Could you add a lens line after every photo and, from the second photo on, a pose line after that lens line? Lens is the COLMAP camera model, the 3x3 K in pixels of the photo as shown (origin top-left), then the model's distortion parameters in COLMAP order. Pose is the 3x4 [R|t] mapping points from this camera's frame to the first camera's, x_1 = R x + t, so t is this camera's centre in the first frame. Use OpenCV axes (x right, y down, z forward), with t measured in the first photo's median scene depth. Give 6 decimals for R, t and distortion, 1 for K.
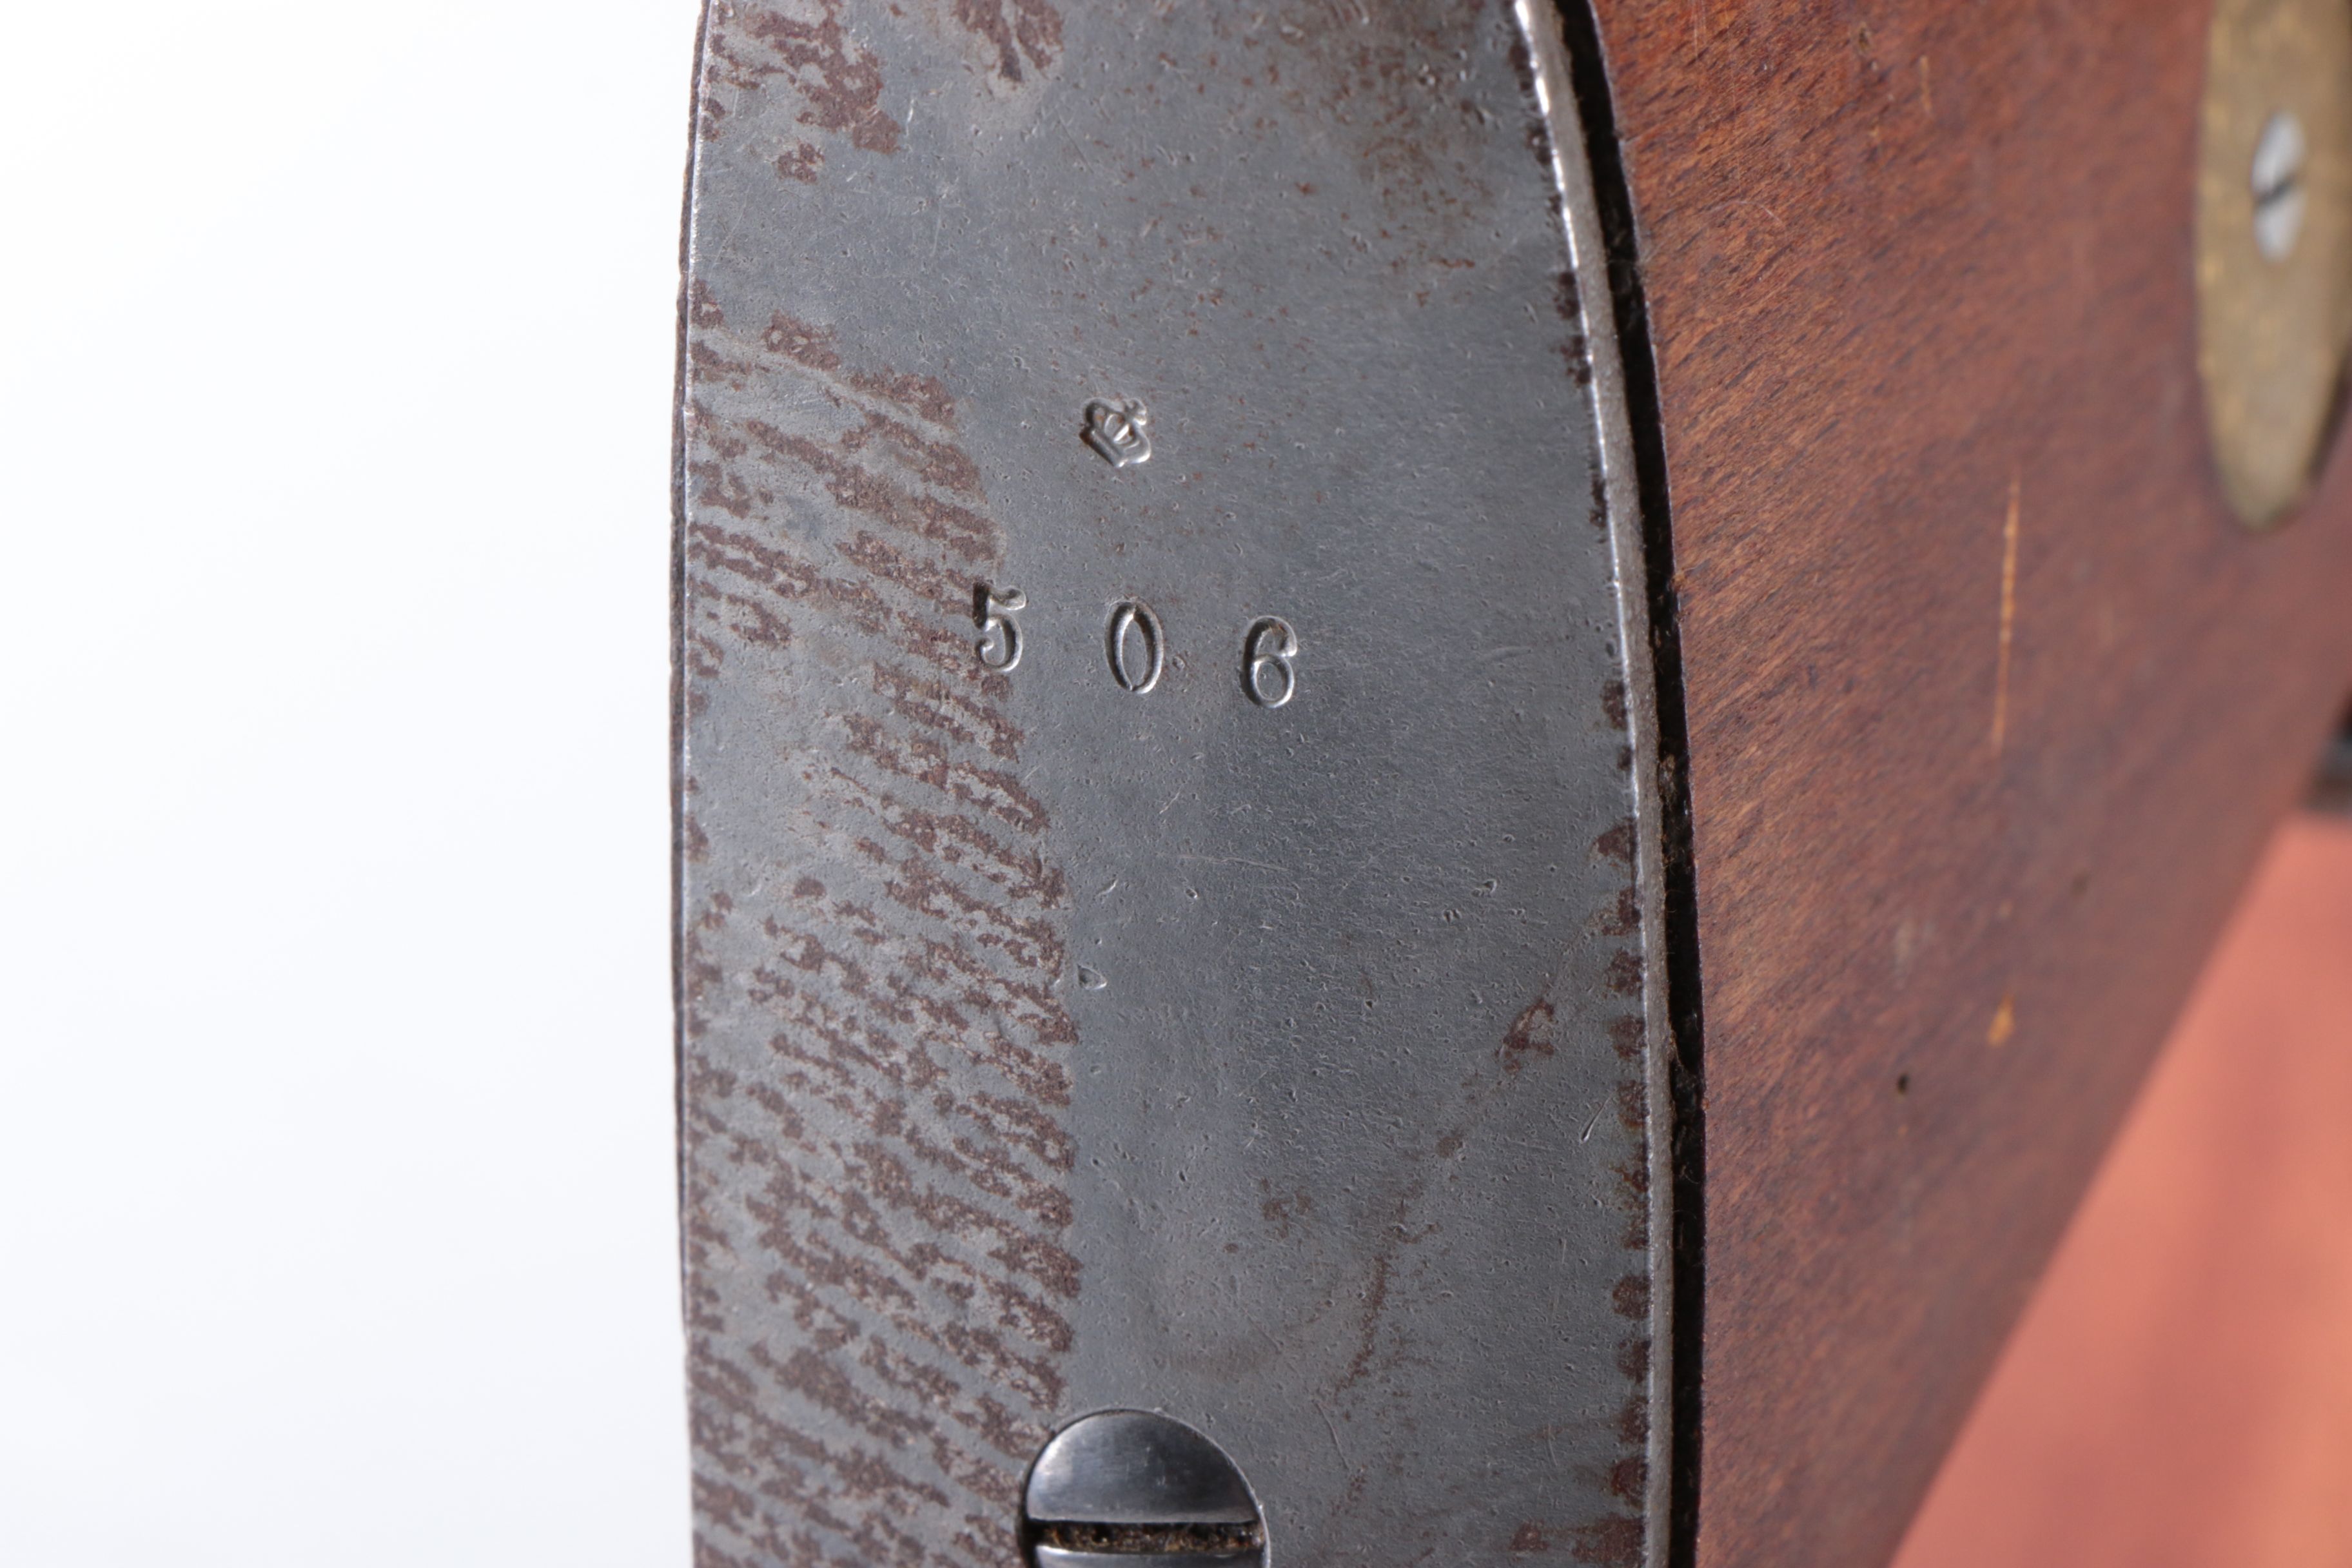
lens RADIAL K [[14078.1, 0, 1175.0], [0, 14078.1, 779.2], [0, 0, 1]] dist [0.310985, 0.000000]
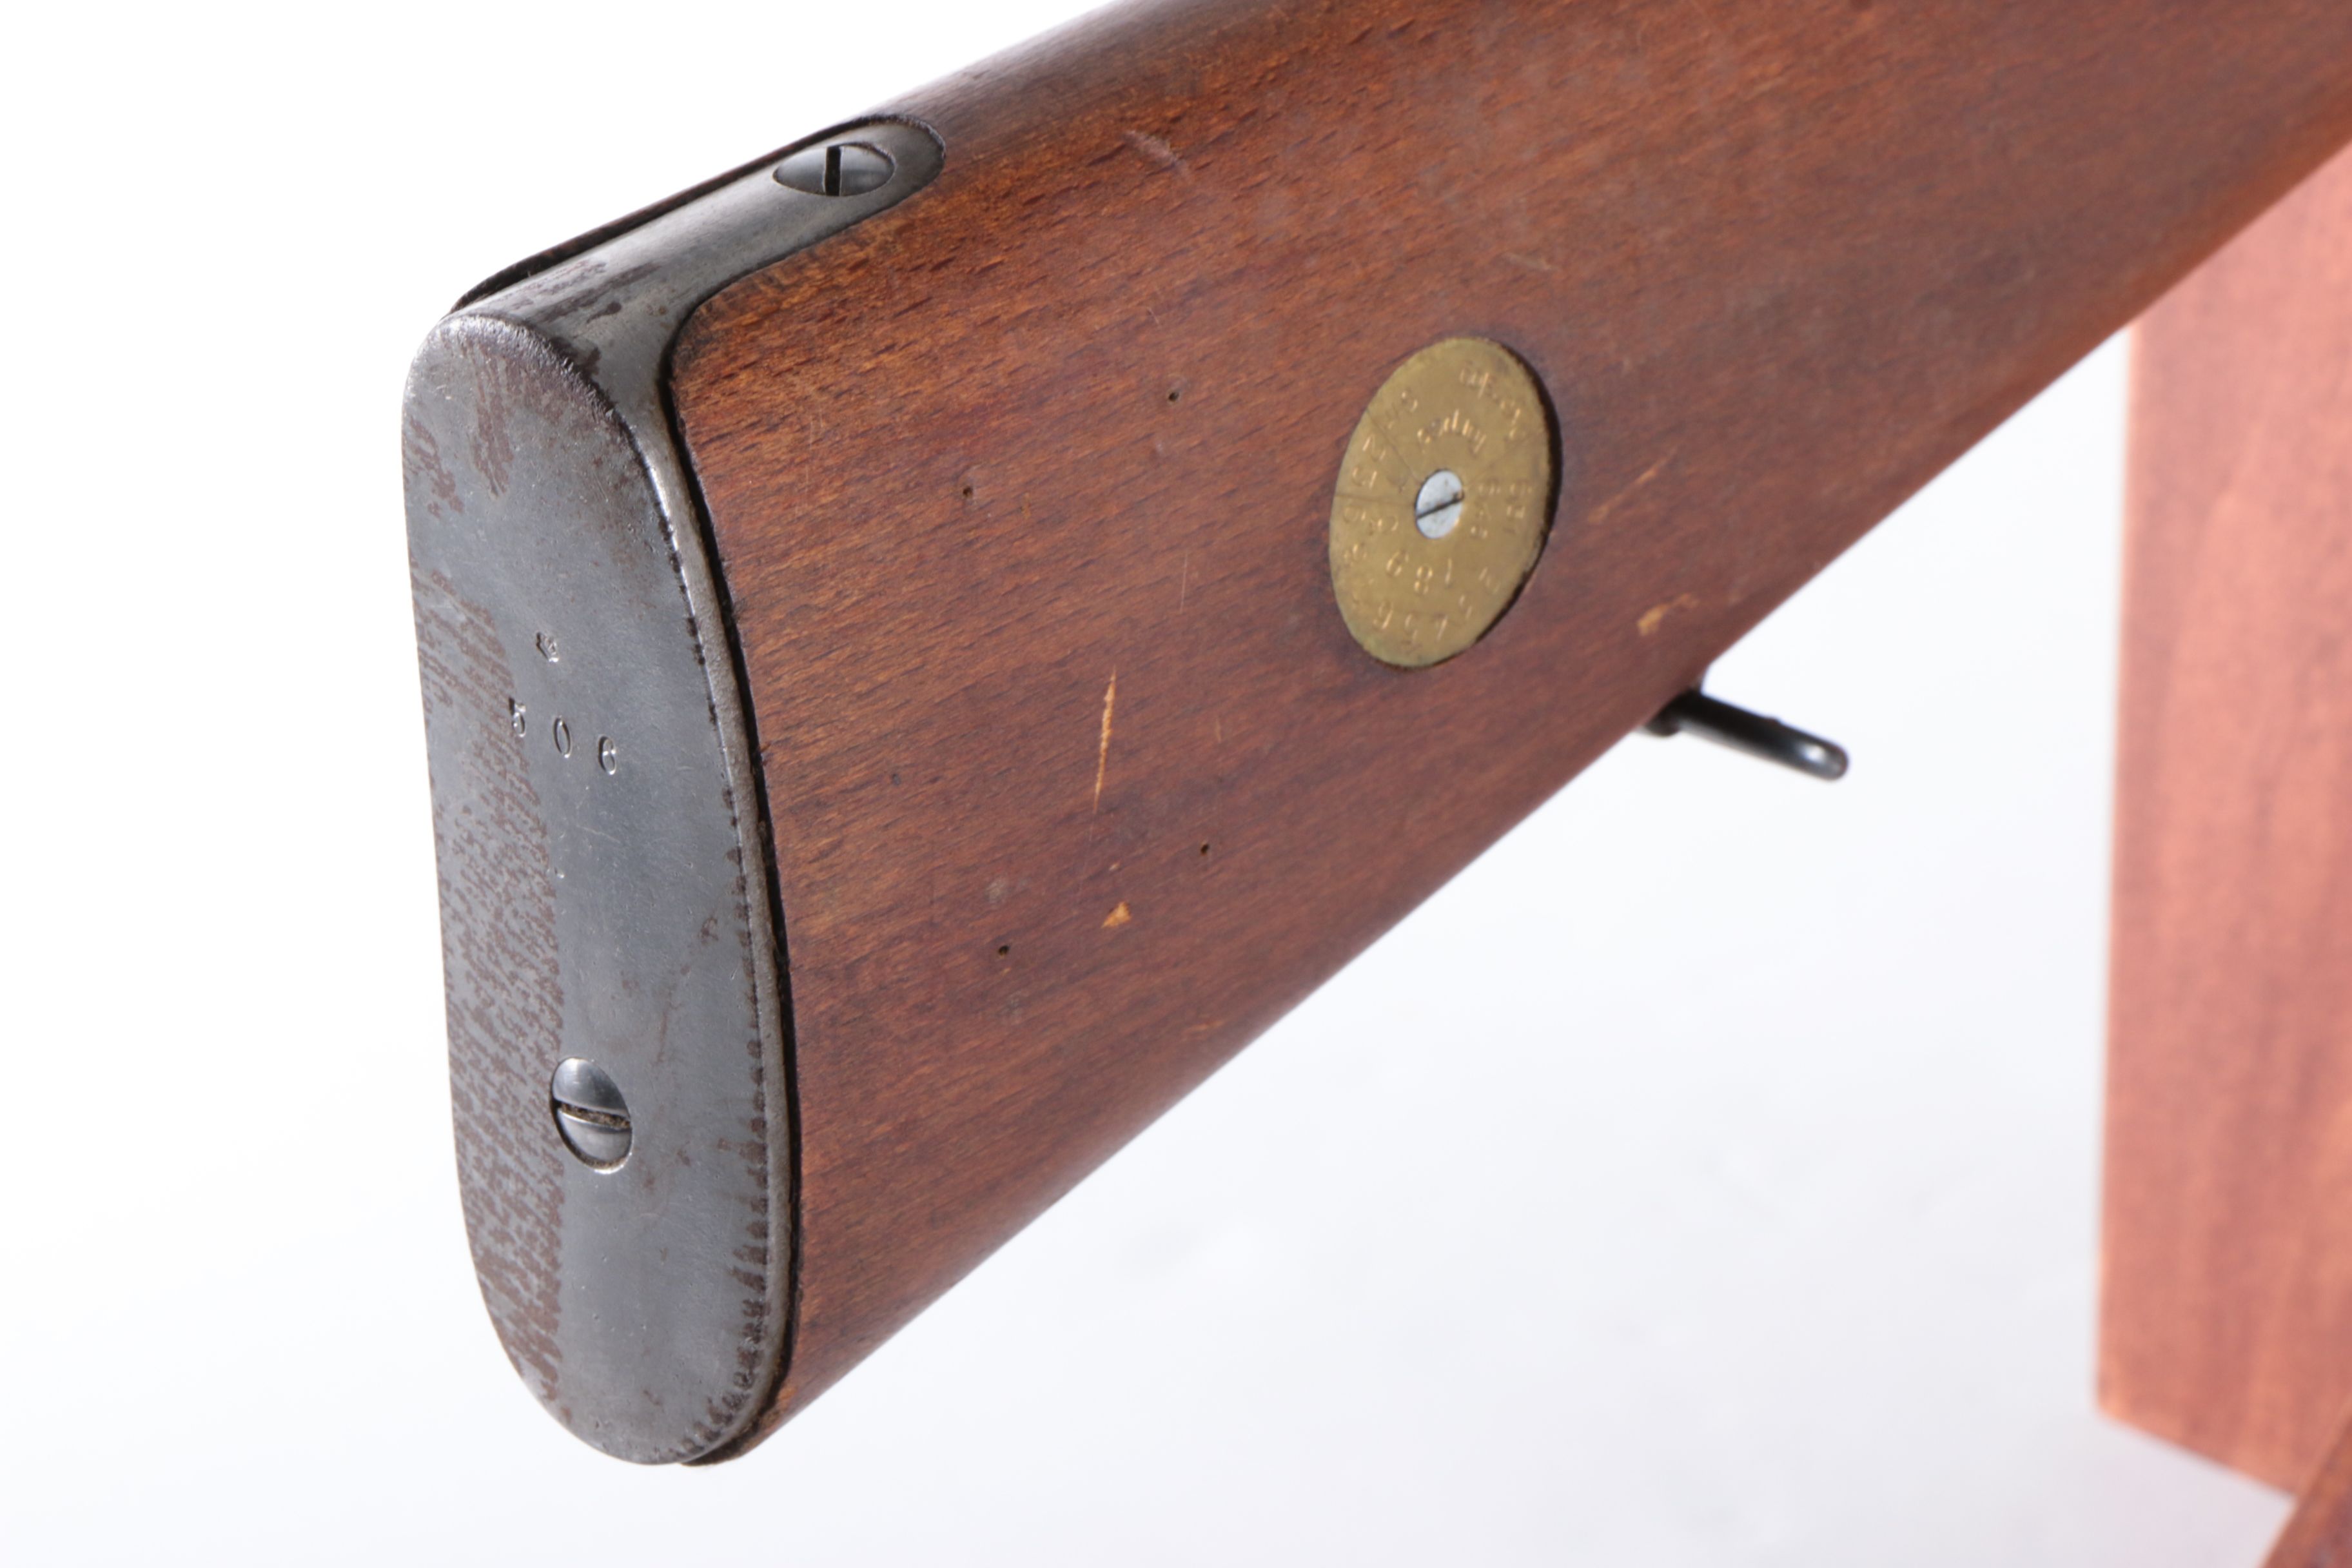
lens RADIAL K [[14078.1, 0, 1176.1], [0, 14078.1, 787.6], [0, 0, 1]] dist [0.310985, 0.000000]
pose [[0.939042, 0.139047, -0.314431, 0.789542], [-0.102919, 0.986316, 0.128799, -0.298114], [0.328038, -0.088586, 0.940502, -1.077648]]
